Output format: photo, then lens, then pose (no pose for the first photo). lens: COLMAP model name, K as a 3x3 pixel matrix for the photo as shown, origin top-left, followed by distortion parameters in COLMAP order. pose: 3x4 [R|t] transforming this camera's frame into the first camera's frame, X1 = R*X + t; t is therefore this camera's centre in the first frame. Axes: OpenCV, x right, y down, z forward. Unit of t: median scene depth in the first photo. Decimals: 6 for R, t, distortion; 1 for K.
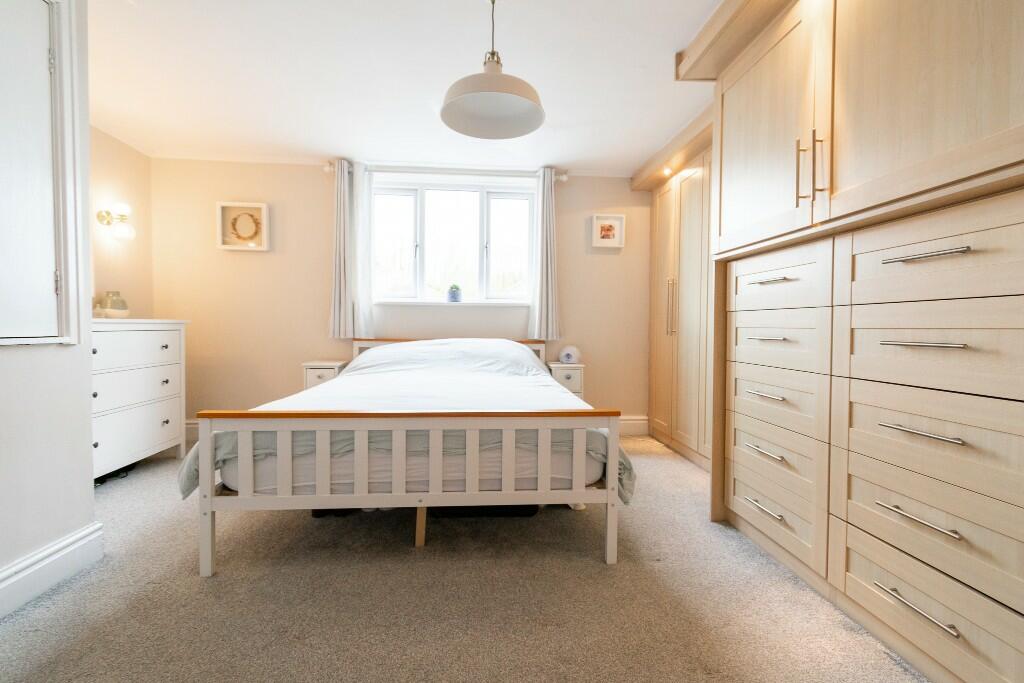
lens RADIAL K [[453.0, 0, 514.5], [0, 453.0, 338.5], [0, 0, 1]] dist [0.006598, -0.002377]
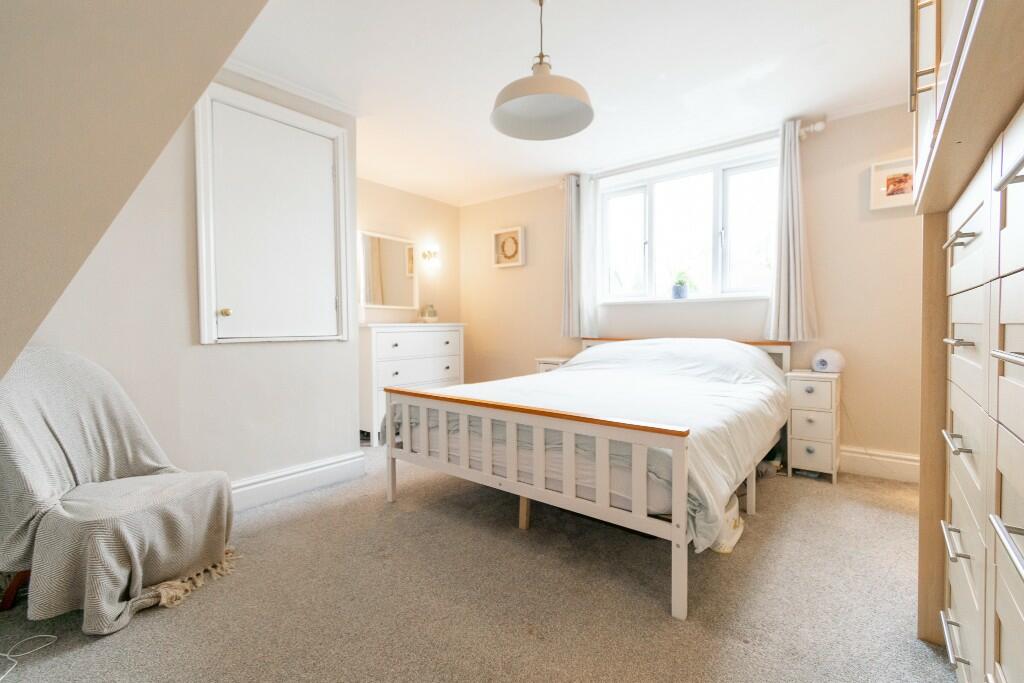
lens RADIAL K [[453.0, 0, 512.5], [0, 453.0, 338.0], [0, 0, 1]] dist [0.006598, -0.002377]
pose [[0.723207, 0.006438, -0.690601, 0.278294], [-0.005728, 0.999978, 0.003323, -0.001774], [0.690608, 0.001552, 0.723228, 0.105713]]
